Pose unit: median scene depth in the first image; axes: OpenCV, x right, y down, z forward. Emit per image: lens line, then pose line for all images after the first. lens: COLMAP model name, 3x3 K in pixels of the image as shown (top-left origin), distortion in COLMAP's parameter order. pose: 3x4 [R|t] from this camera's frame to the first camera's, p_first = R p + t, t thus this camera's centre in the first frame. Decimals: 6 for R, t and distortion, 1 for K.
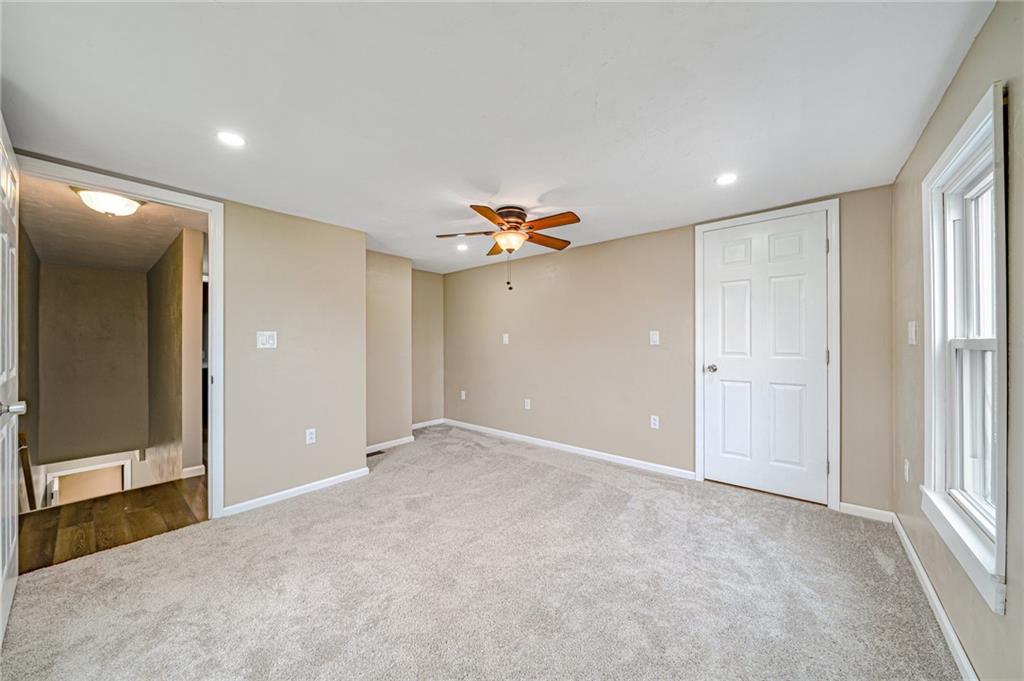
lens RADIAL K [[355.3, 0, 505.5], [0, 355.3, 343.2], [0, 0, 1]] dist [-0.000746, -0.000035]
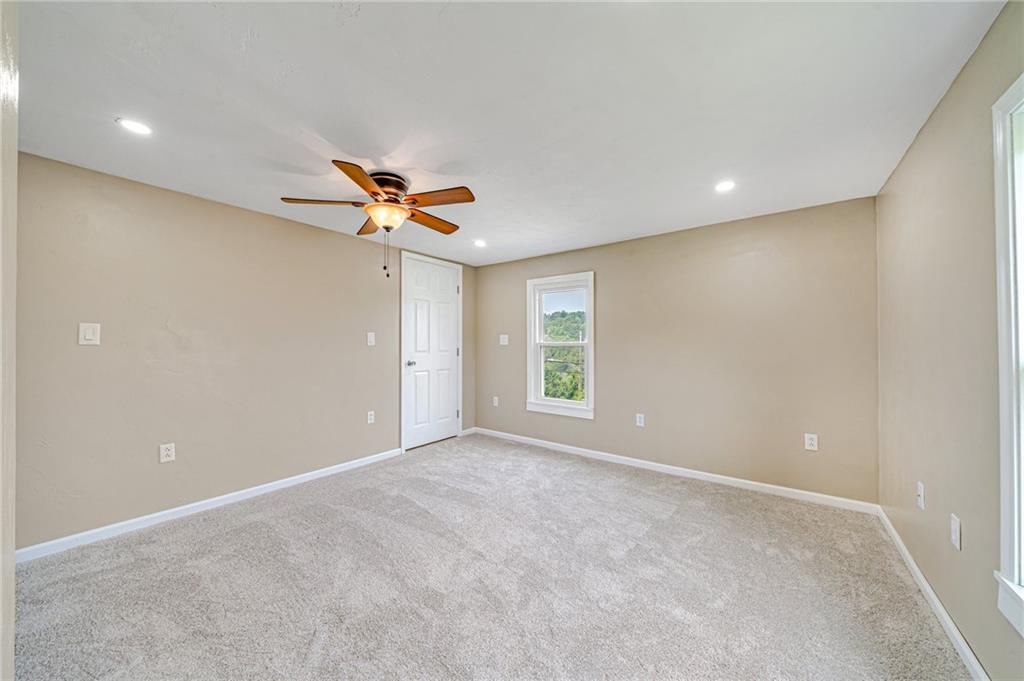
lens RADIAL K [[355.3, 0, 505.5], [0, 355.3, 343.2], [0, 0, 1]] dist [-0.000746, -0.000035]
pose [[-0.050049, 0.007131, 0.998721, -0.804054], [-0.001284, 0.999973, -0.007205, 0.005938], [-0.998746, -0.001642, -0.050038, 0.768271]]
